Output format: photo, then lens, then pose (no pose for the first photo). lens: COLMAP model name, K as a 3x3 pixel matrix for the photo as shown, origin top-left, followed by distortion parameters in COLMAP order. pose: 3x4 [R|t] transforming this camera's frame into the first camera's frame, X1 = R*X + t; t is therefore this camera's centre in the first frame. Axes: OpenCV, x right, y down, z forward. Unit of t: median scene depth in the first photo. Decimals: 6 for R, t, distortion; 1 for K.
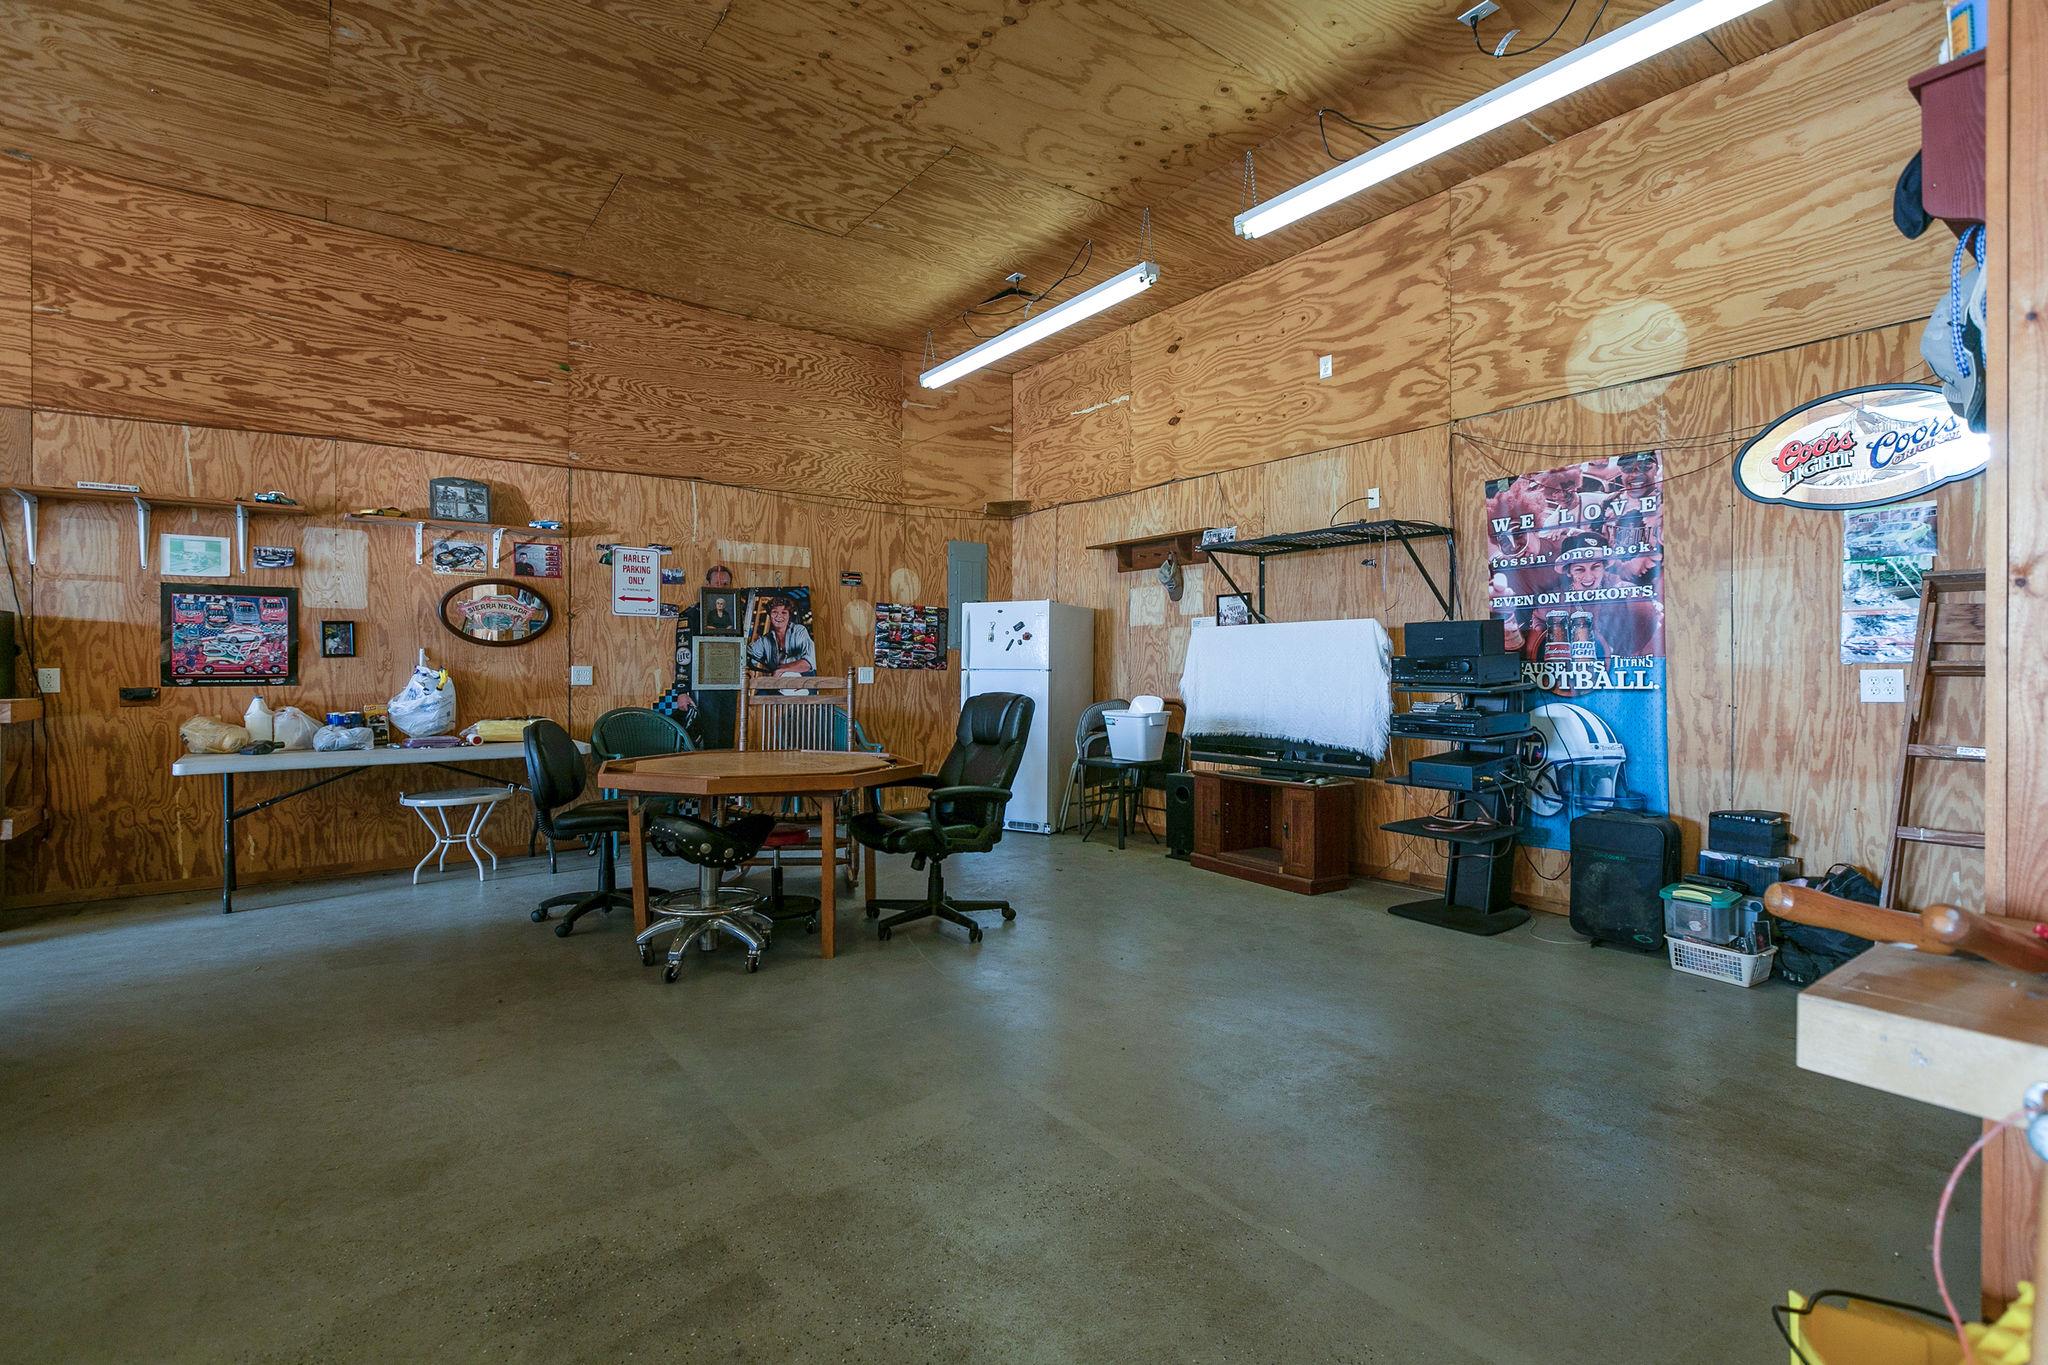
lens RADIAL K [[942.2, 0, 1023.8], [0, 942.2, 669.7], [0, 0, 1]] dist [-0.000457, 0.000081]
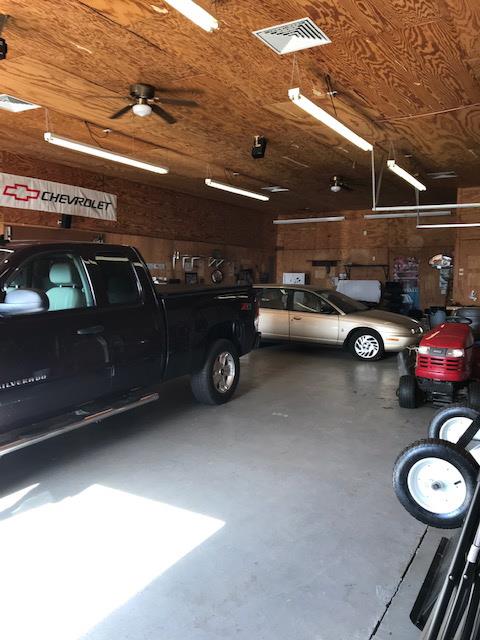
lens RADIAL K [[526.8, 0, 240.0], [0, 526.8, 320.7], [0, 0, 1]] dist [0.002426, -0.000197]
pose [[0.921797, -0.024680, 0.386888, -1.625354], [-0.006880, 0.996773, 0.079979, -0.056145], [-0.387613, -0.076387, 0.918652, -1.652930]]
